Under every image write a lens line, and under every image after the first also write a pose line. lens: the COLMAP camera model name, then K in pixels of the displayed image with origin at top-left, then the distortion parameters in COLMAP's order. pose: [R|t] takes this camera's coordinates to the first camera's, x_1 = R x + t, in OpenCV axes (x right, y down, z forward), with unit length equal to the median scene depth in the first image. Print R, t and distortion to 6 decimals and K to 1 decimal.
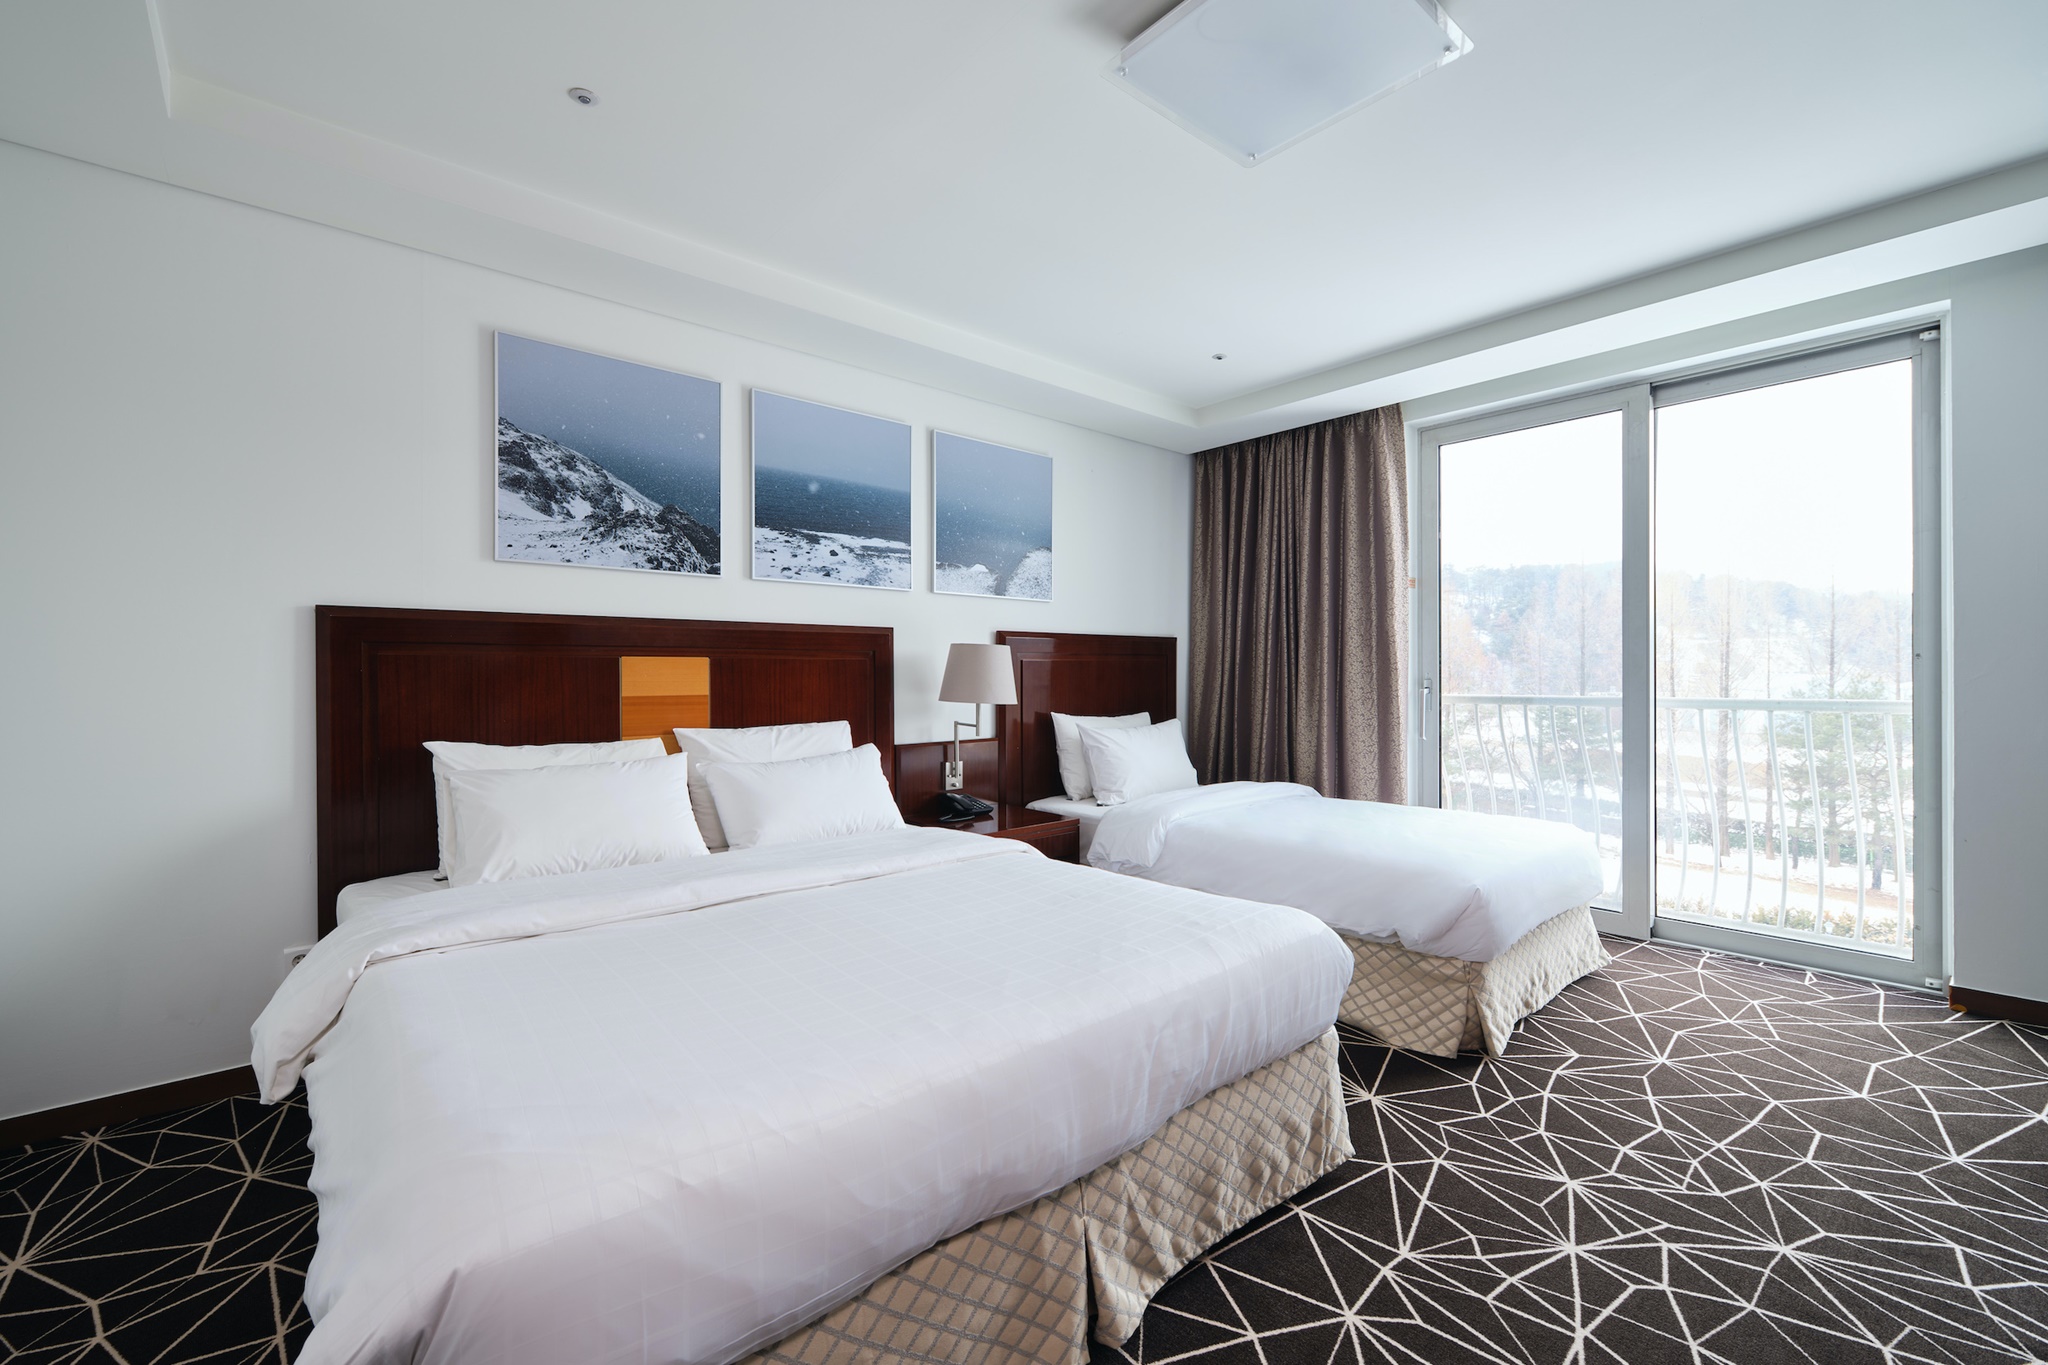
lens RADIAL K [[846.2, 0, 1024.0], [0, 846.2, 682.5], [0, 0, 1]] dist [-0.019400, -0.000031]
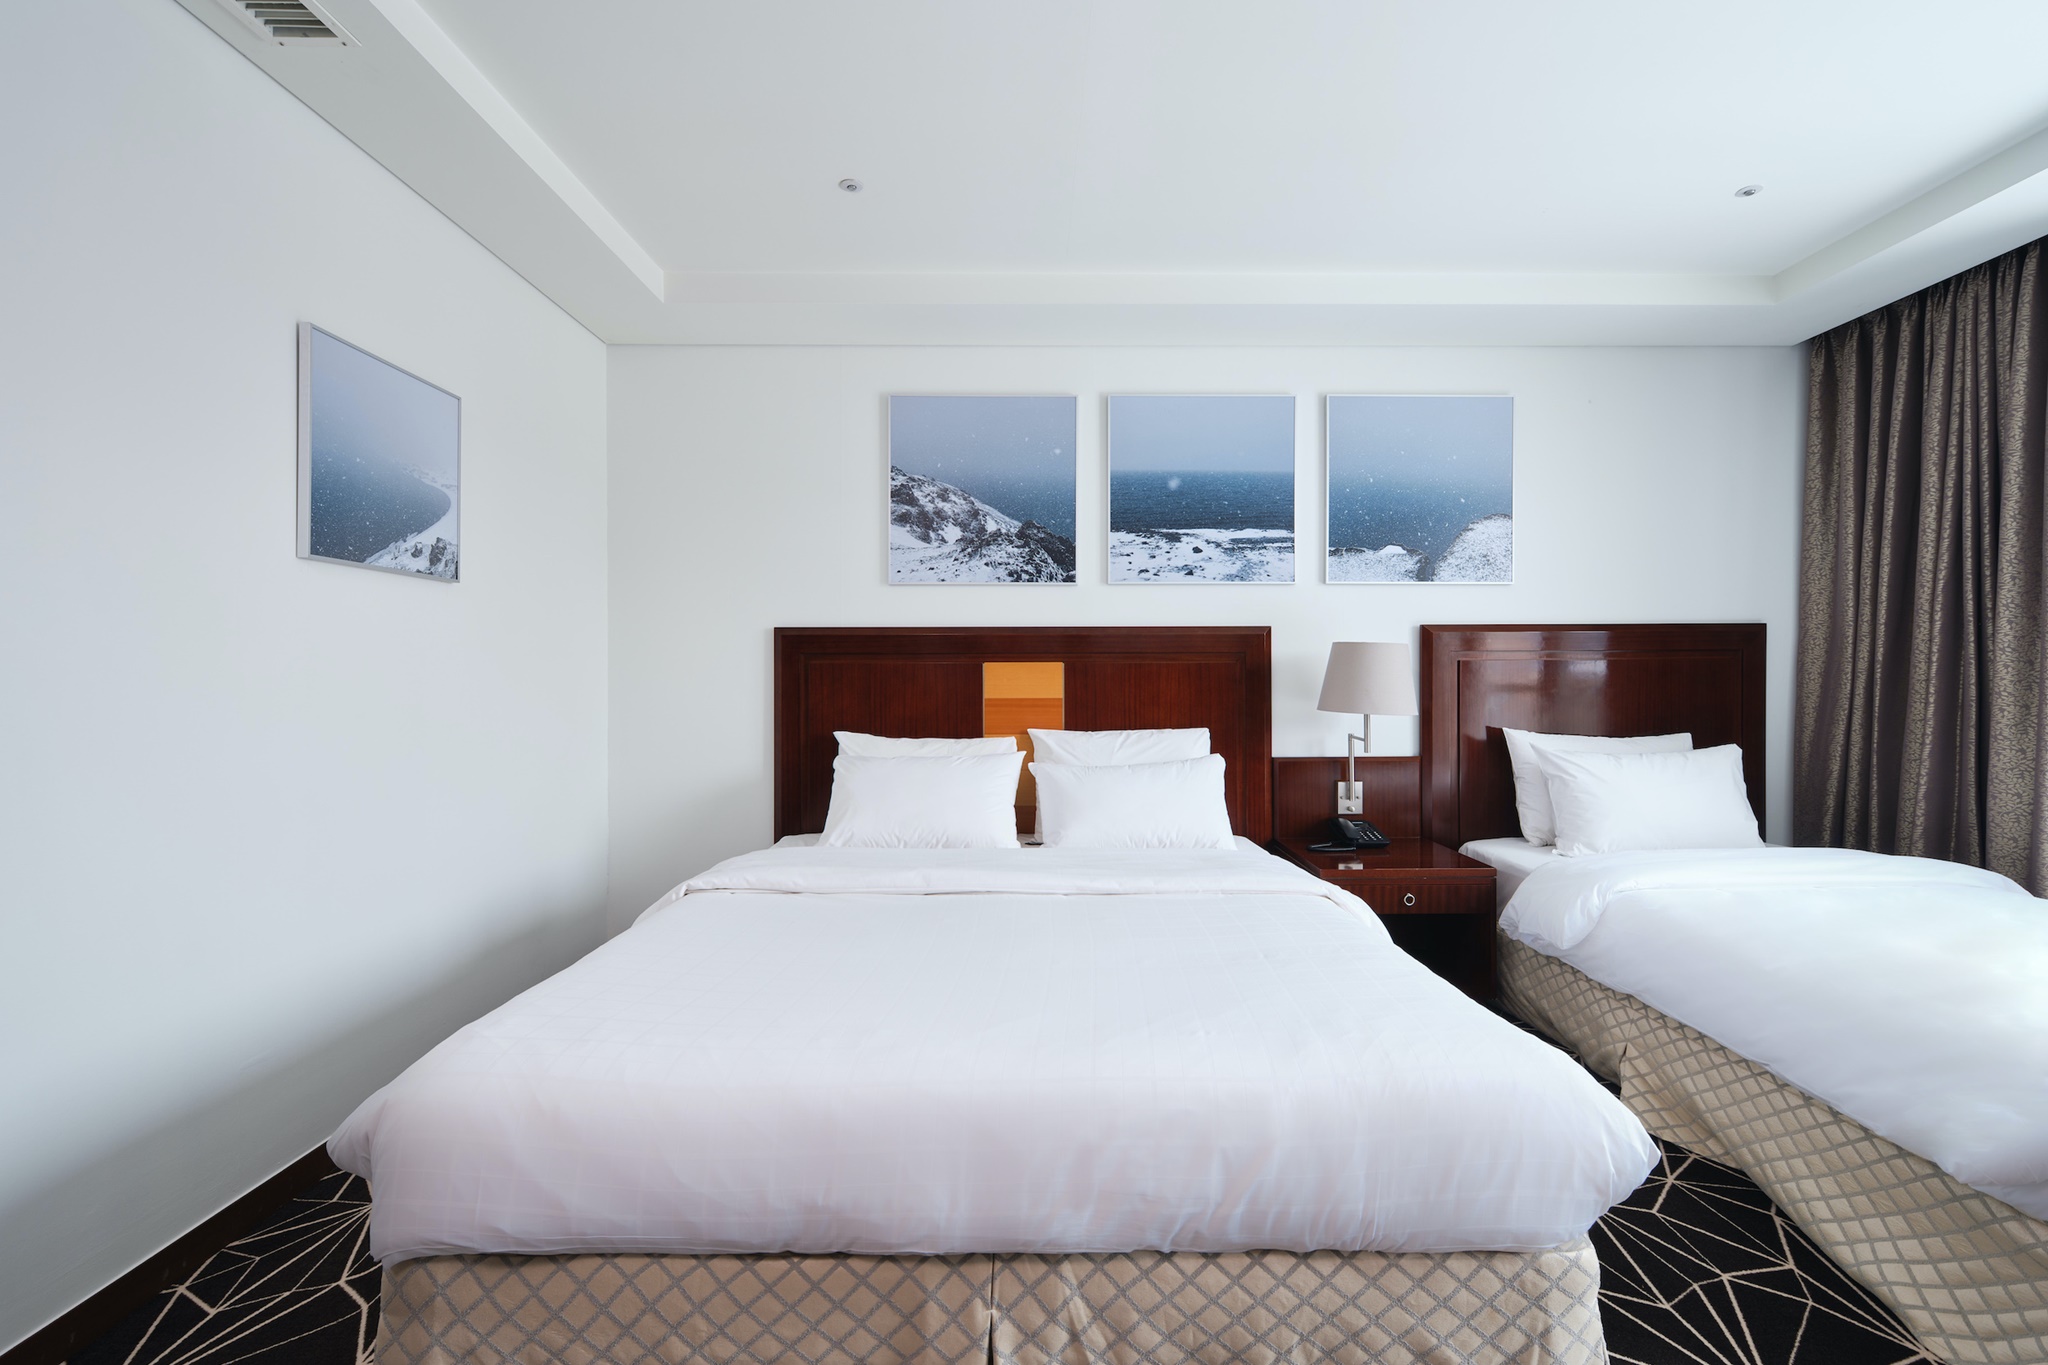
lens RADIAL K [[864.9, 0, 1026.8], [0, 864.9, 692.8], [0, 0, 1]] dist [-0.015127, -0.000983]
pose [[0.751174, 0.010410, -0.660022, 0.297488], [-0.005894, 0.999942, 0.009063, -0.001537], [0.660078, -0.002917, 0.751191, 0.164934]]
